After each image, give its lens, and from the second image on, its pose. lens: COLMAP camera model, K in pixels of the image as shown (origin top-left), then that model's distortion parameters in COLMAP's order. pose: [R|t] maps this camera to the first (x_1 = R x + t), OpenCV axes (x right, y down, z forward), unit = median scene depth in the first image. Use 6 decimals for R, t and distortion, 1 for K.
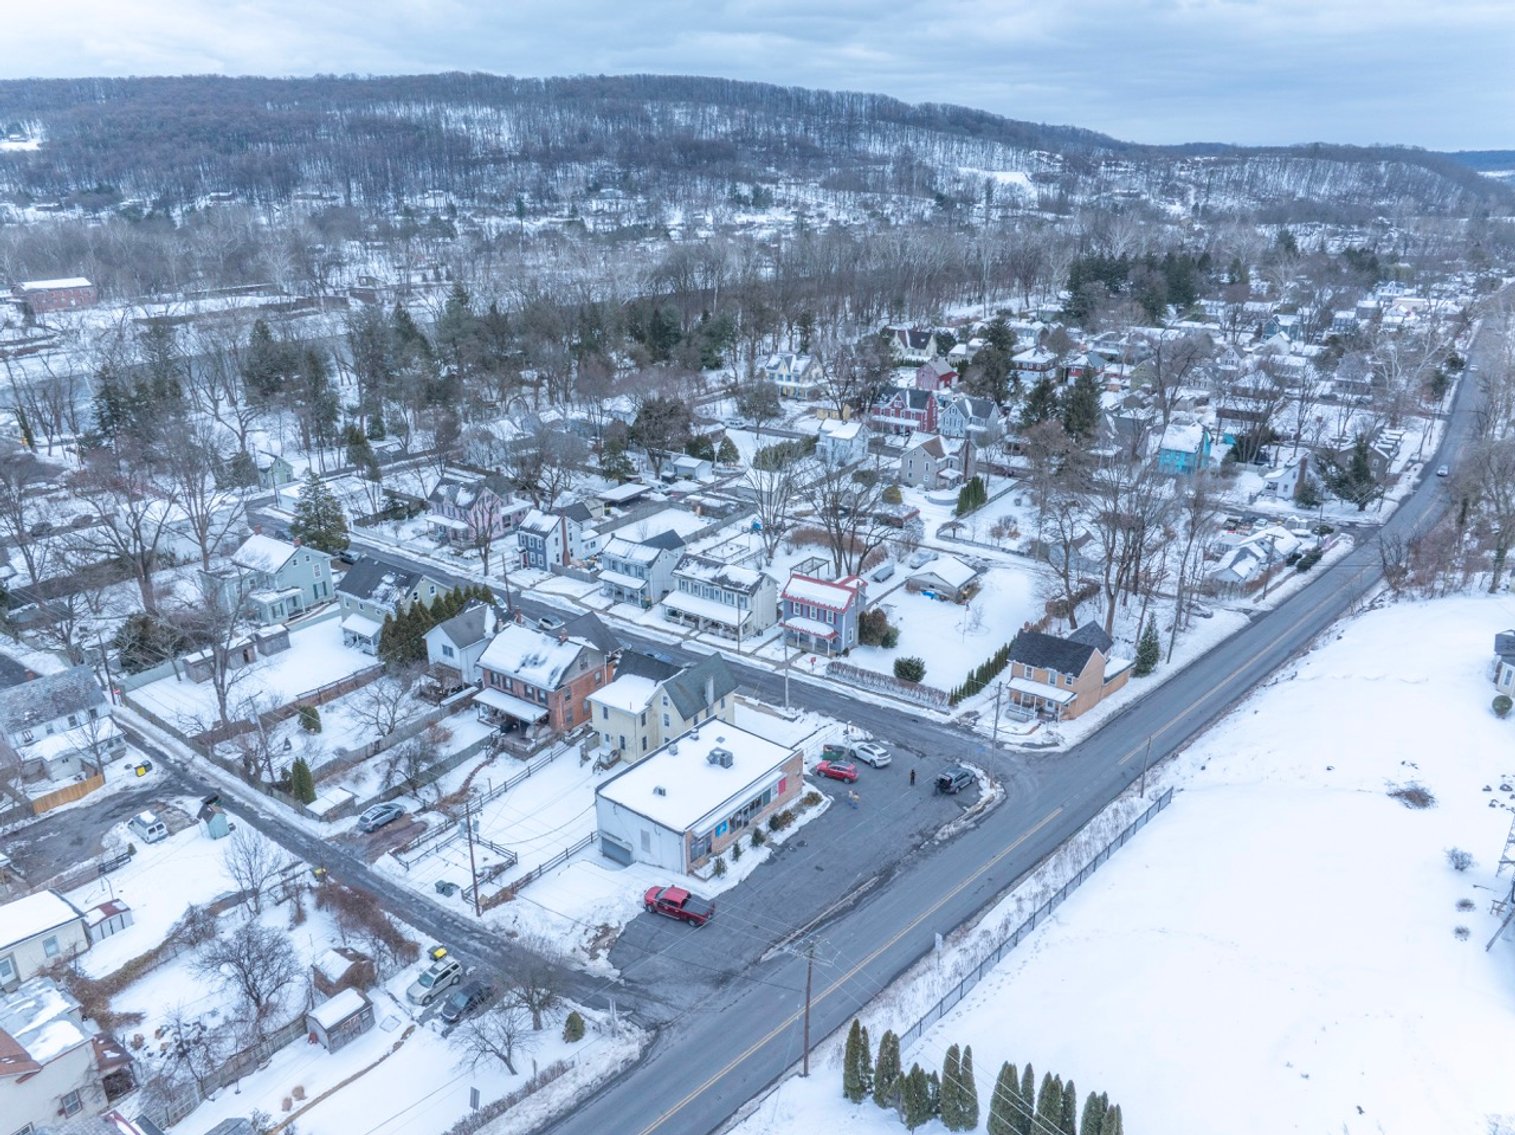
lens RADIAL K [[1054.8, 0, 757.5], [0, 1054.8, 567.5], [0, 0, 1]] dist [0.004974, -0.033761]
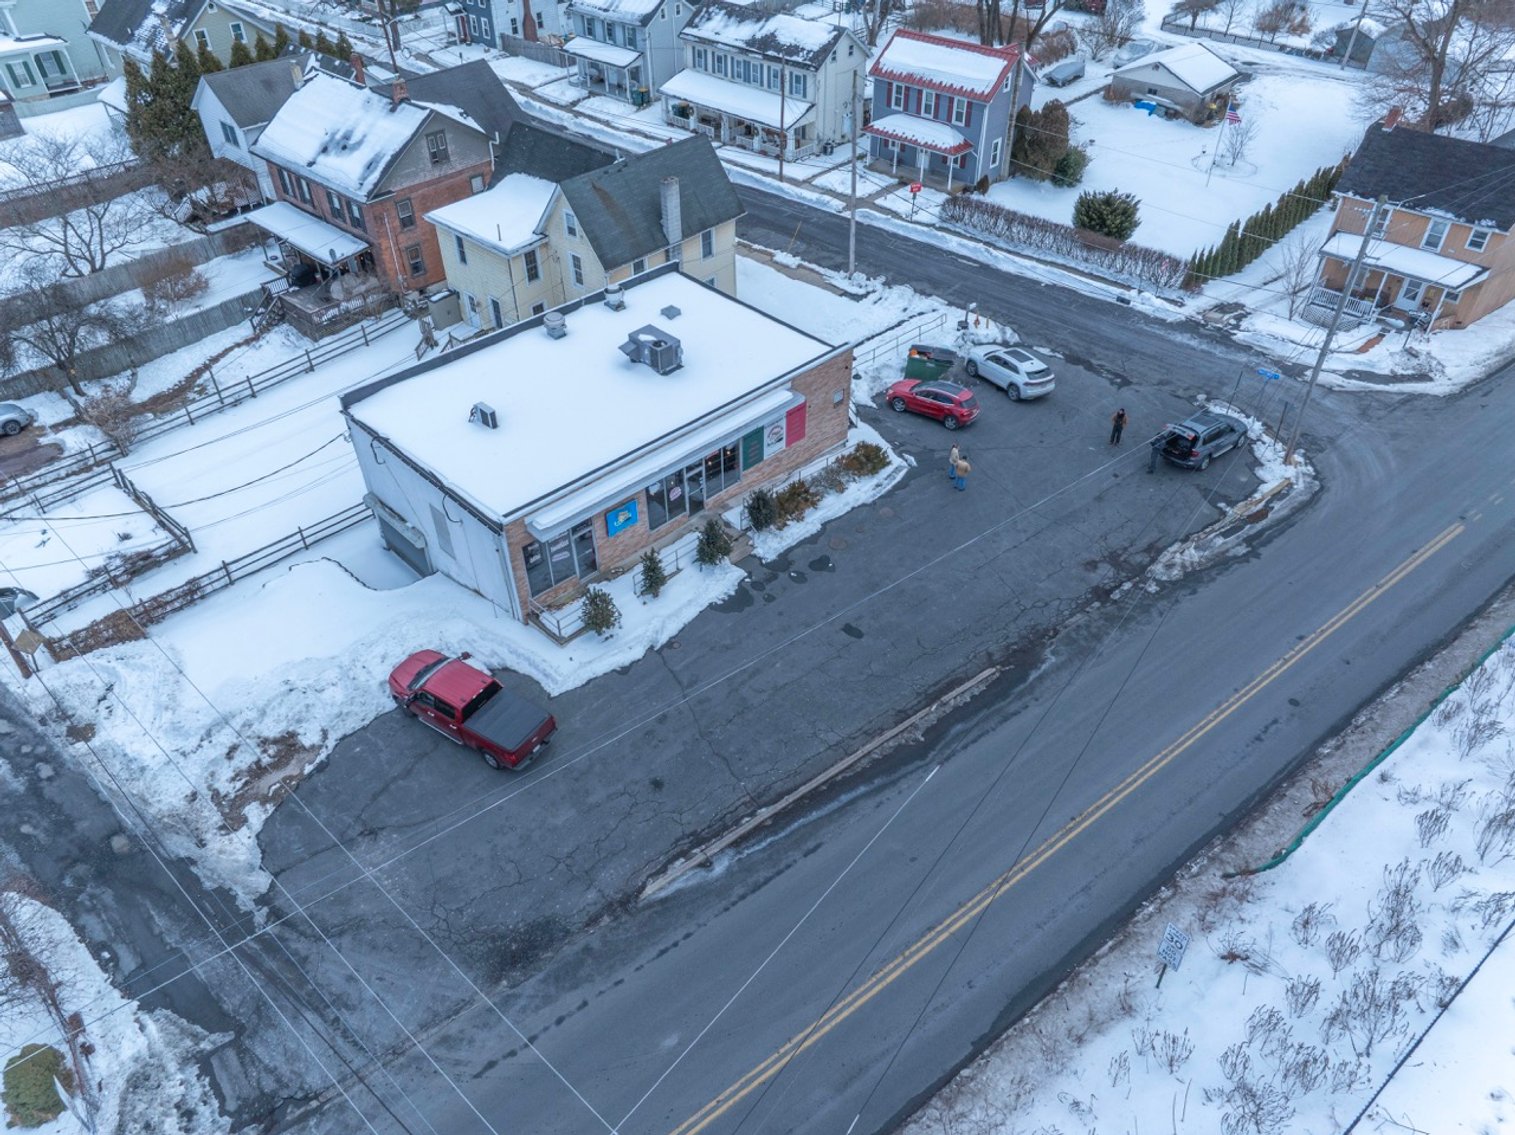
lens RADIAL K [[1055.2, 0, 757.5], [0, 1055.2, 567.5], [0, 0, 1]] dist [-0.000592, -0.005949]
pose [[0.991166, 0.083643, -0.102922, 0.040701], [-0.044422, 0.940595, 0.336613, 0.083835], [0.124963, -0.329067, 0.936002, 0.410172]]
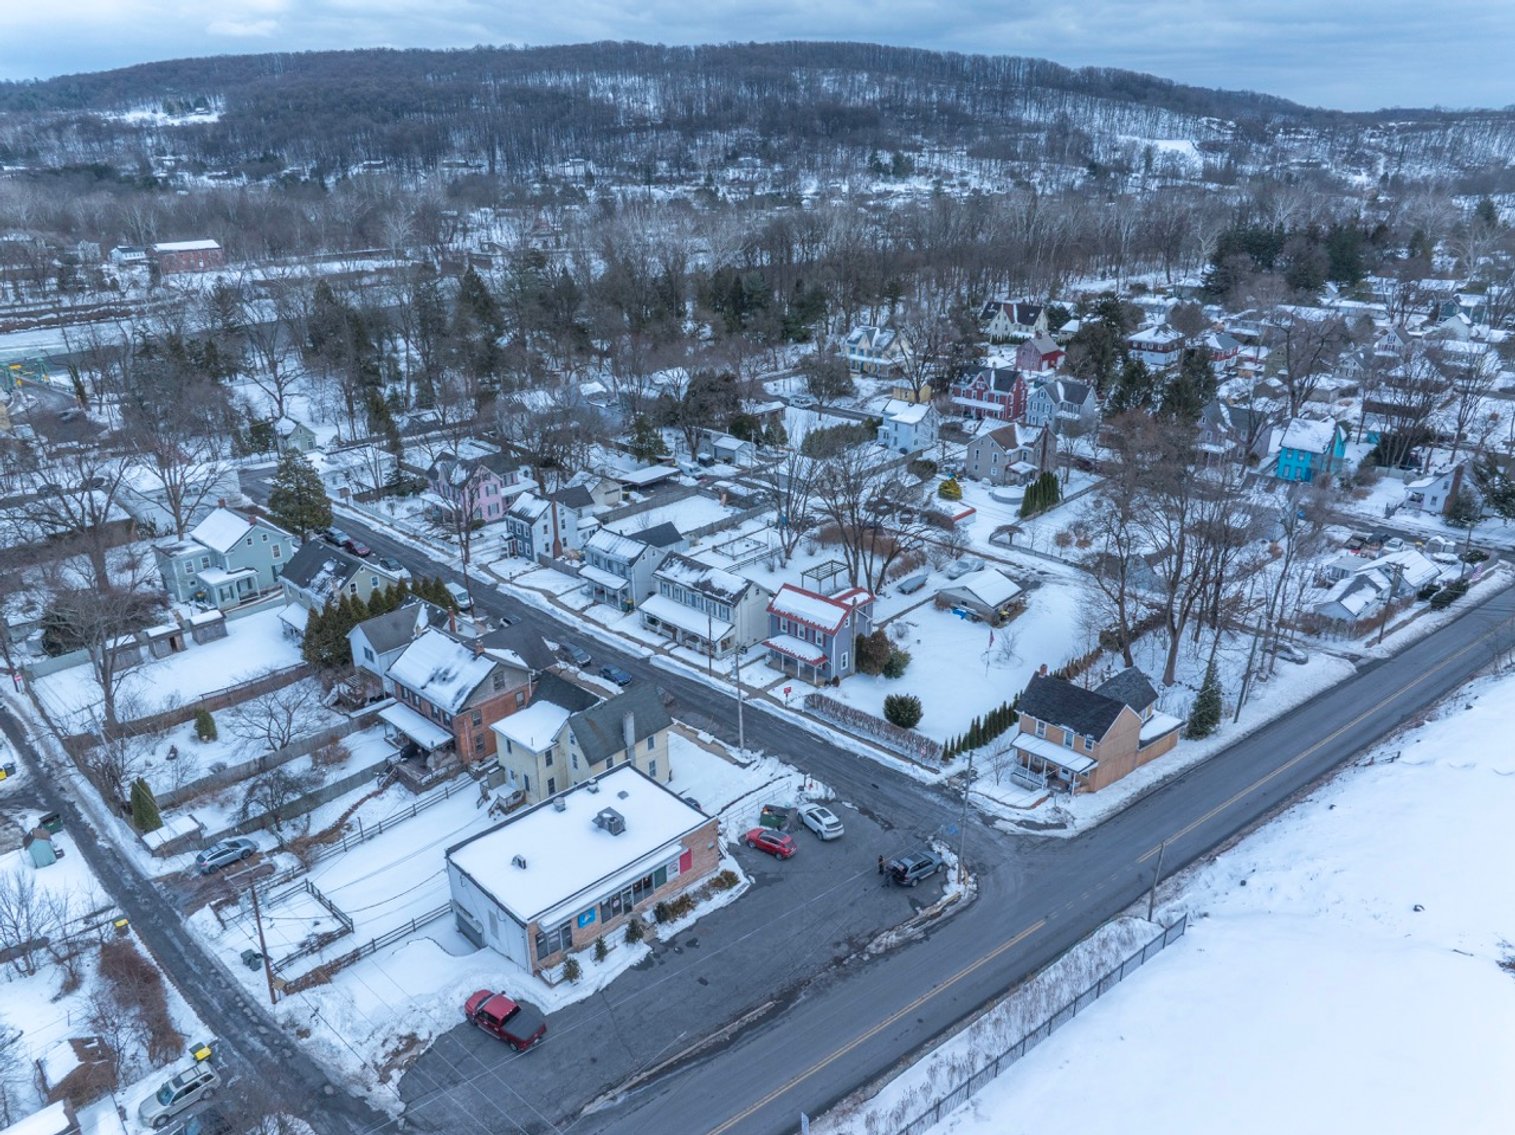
lens RADIAL K [[1054.8, 0, 757.5], [0, 1054.8, 567.5], [0, 0, 1]] dist [0.004974, -0.033761]
pose [[0.990187, 0.049682, -0.130621, 0.121466], [-0.046672, 0.998572, 0.026003, -0.027475], [0.131727, -0.019651, 0.991091, 0.157207]]
